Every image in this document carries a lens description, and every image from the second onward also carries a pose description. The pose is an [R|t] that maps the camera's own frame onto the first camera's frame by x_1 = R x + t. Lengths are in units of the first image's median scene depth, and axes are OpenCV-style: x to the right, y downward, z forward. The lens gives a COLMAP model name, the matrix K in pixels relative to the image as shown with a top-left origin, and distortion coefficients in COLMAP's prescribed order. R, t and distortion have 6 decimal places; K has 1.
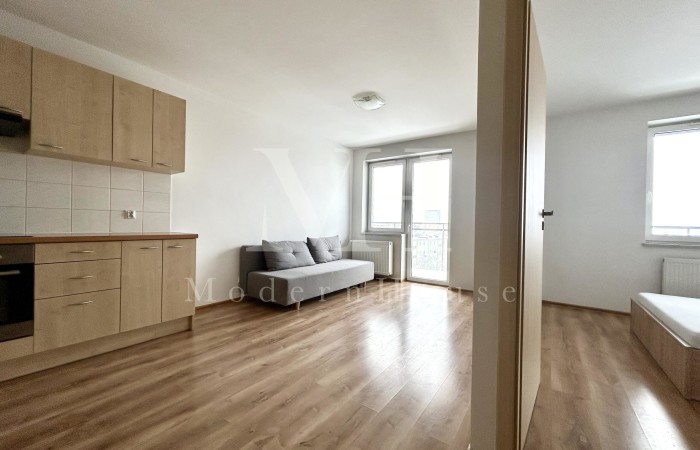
lens RADIAL K [[277.7, 0, 352.1], [0, 277.7, 224.6], [0, 0, 1]] dist [0.000349, -0.000658]
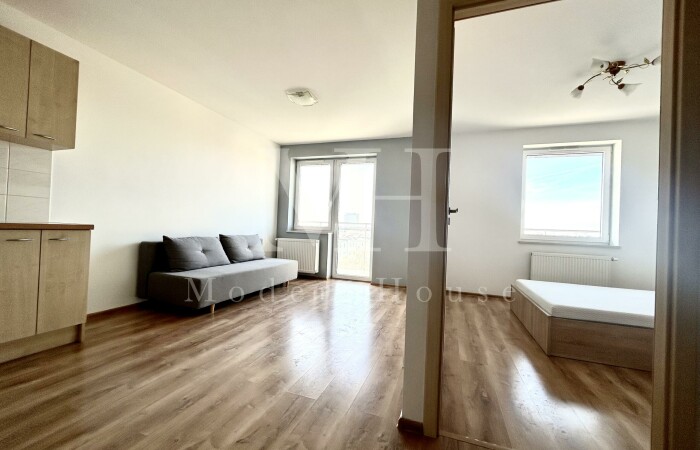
lens RADIAL K [[277.7, 0, 350.4], [0, 277.7, 225.1], [0, 0, 1]] dist [0.000349, -0.000658]
pose [[0.961332, 0.023351, 0.274401, -0.044953], [-0.022162, 0.999727, -0.007431, 0.024428], [-0.274500, 0.001063, 0.961587, -0.007748]]
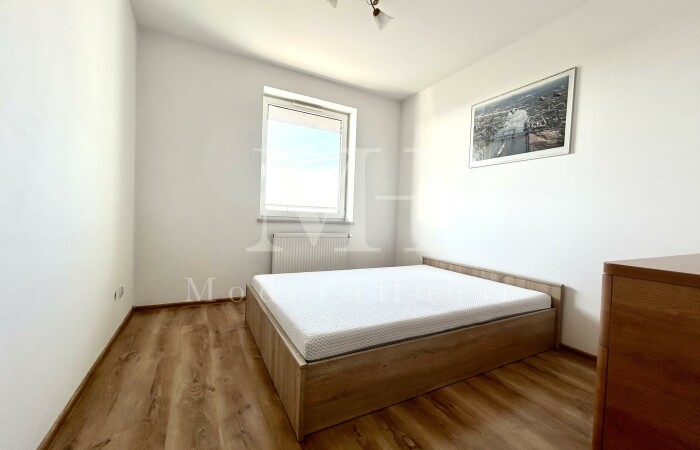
lens RADIAL K [[277.7, 0, 350.7], [0, 277.7, 225.5], [0, 0, 1]] dist [0.000349, -0.000658]
pose [[0.429210, -0.030437, 0.902692, 0.393608], [-0.030786, 0.998358, 0.048301, 0.040619], [-0.902680, -0.048522, 0.427568, 0.370487]]
